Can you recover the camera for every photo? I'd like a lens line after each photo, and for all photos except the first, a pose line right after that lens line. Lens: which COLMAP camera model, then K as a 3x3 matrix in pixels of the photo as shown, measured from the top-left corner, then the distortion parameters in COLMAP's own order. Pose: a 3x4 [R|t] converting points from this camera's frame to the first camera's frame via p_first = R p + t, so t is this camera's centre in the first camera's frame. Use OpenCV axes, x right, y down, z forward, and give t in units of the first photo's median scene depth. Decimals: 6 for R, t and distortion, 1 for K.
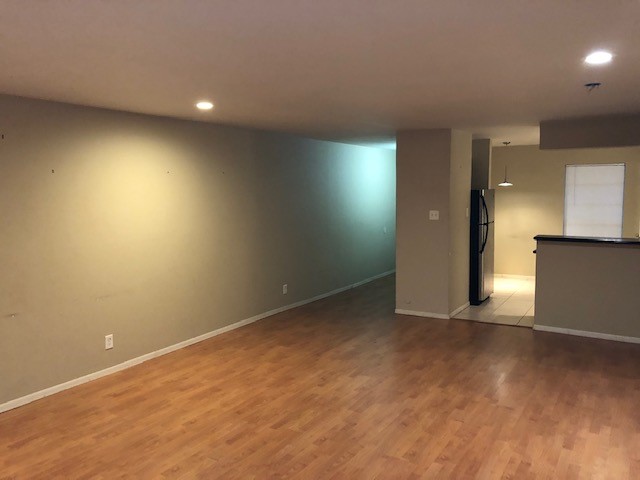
lens RADIAL K [[516.1, 0, 319.8], [0, 516.1, 226.4], [0, 0, 1]] dist [0.010082, 0.000251]
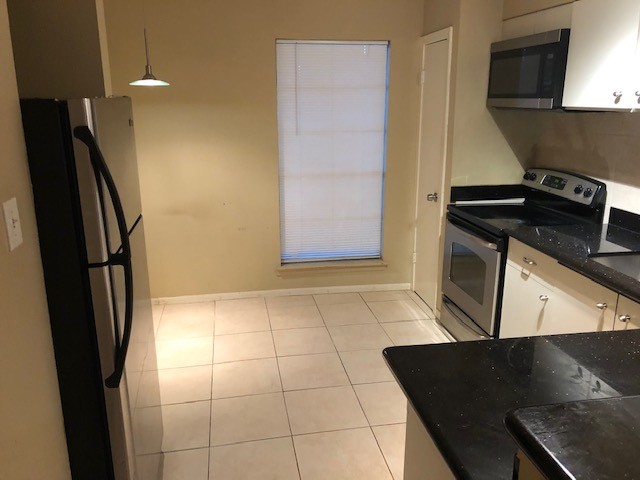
lens RADIAL K [[519.1, 0, 303.4], [0, 519.1, 240.5], [0, 0, 1]] dist [0.085103, -0.235609]
pose [[0.775432, -0.163868, 0.609797, 0.223482], [0.044668, 0.977555, 0.205892, -0.048642], [-0.629849, -0.132417, 0.765347, 0.705176]]
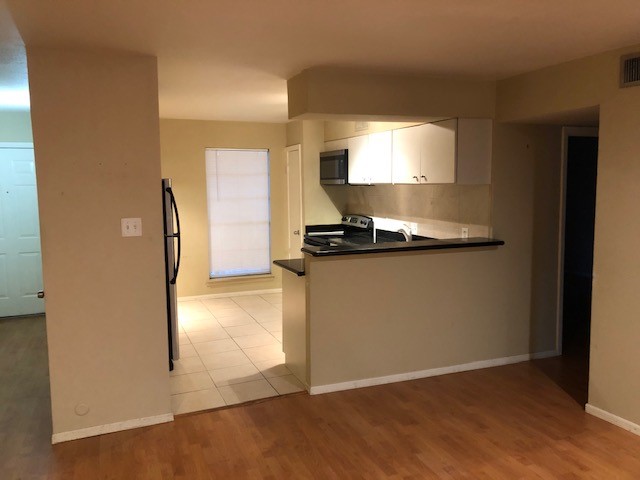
lens RADIAL K [[527.3, 0, 321.8], [0, 527.3, 237.9], [0, 0, 1]] dist [0.014366, -0.009109]
pose [[0.591505, -0.083451, 0.801971, -0.065656], [0.057592, 0.996462, 0.061212, -0.026508], [-0.804242, 0.009980, 0.594219, 0.447738]]
